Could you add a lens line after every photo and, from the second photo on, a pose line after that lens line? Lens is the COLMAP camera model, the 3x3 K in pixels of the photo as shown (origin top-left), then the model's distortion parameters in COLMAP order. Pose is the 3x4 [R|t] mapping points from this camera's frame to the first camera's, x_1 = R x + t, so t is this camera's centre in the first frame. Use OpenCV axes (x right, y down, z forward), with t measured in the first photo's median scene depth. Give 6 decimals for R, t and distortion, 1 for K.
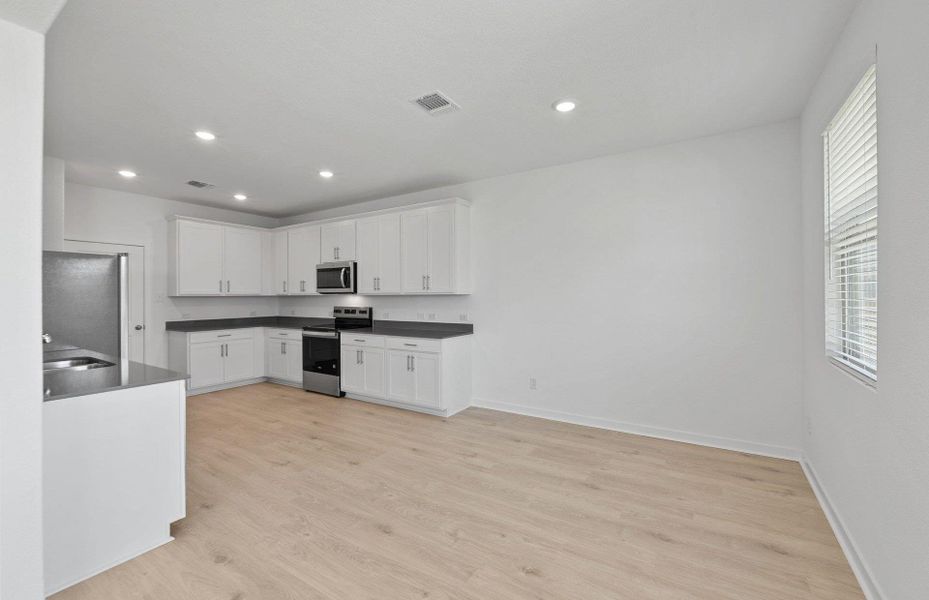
lens RADIAL K [[393.1, 0, 467.3], [0, 393.1, 290.9], [0, 0, 1]] dist [-0.009862, -0.000525]
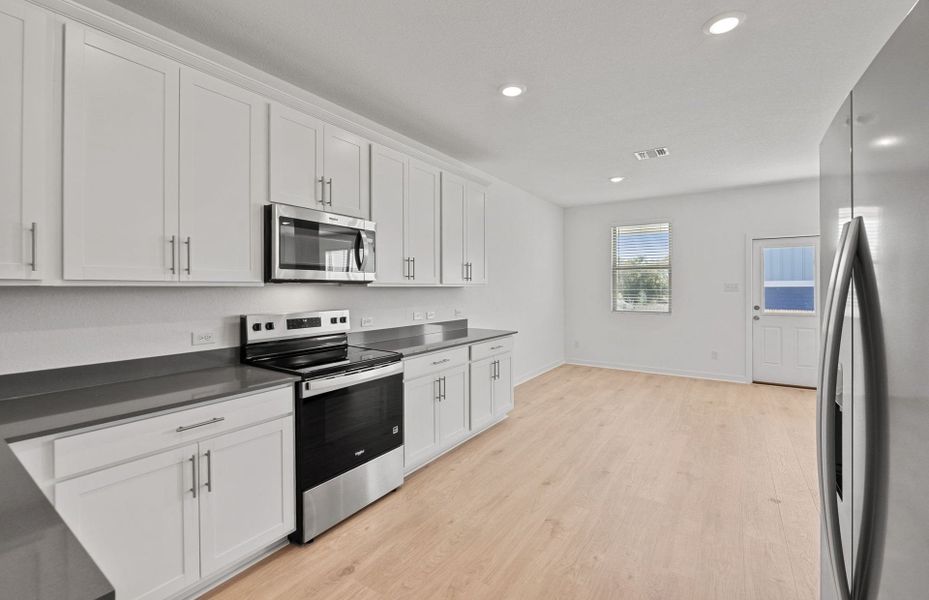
lens RADIAL K [[393.1, 0, 467.3], [0, 393.1, 290.9], [0, 0, 1]] dist [-0.009862, -0.000525]
pose [[0.022012, -0.003164, 0.999753, -0.785078], [-0.009219, 0.999952, 0.003368, 0.013536], [-0.999715, -0.009291, 0.021981, 0.849256]]
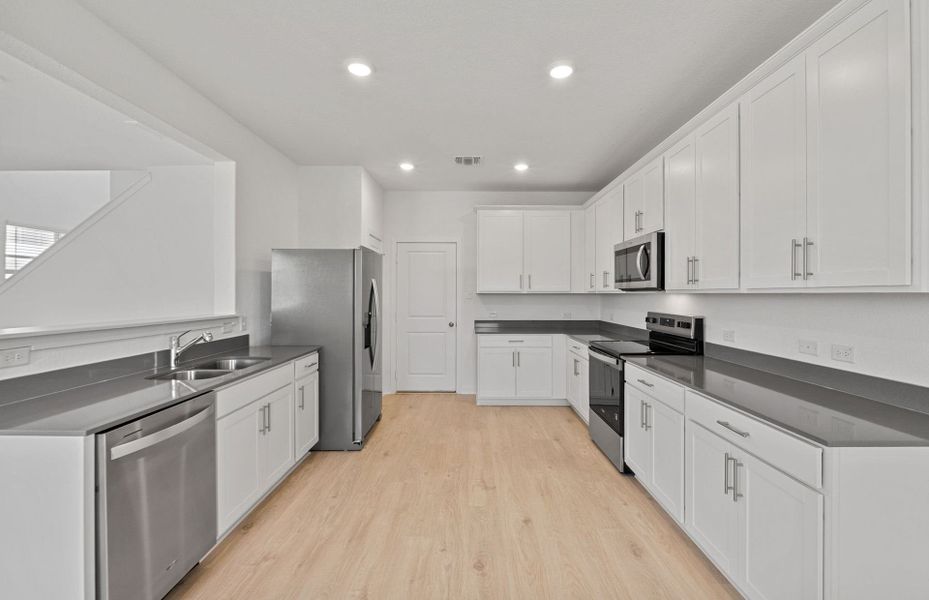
lens RADIAL K [[393.1, 0, 467.3], [0, 393.1, 290.9], [0, 0, 1]] dist [-0.009862, -0.000525]
pose [[0.531578, 0.000771, -0.847009, 0.028880], [0.004876, 0.999980, 0.003970, 0.004184], [0.846995, -0.006240, 0.531564, 0.481272]]
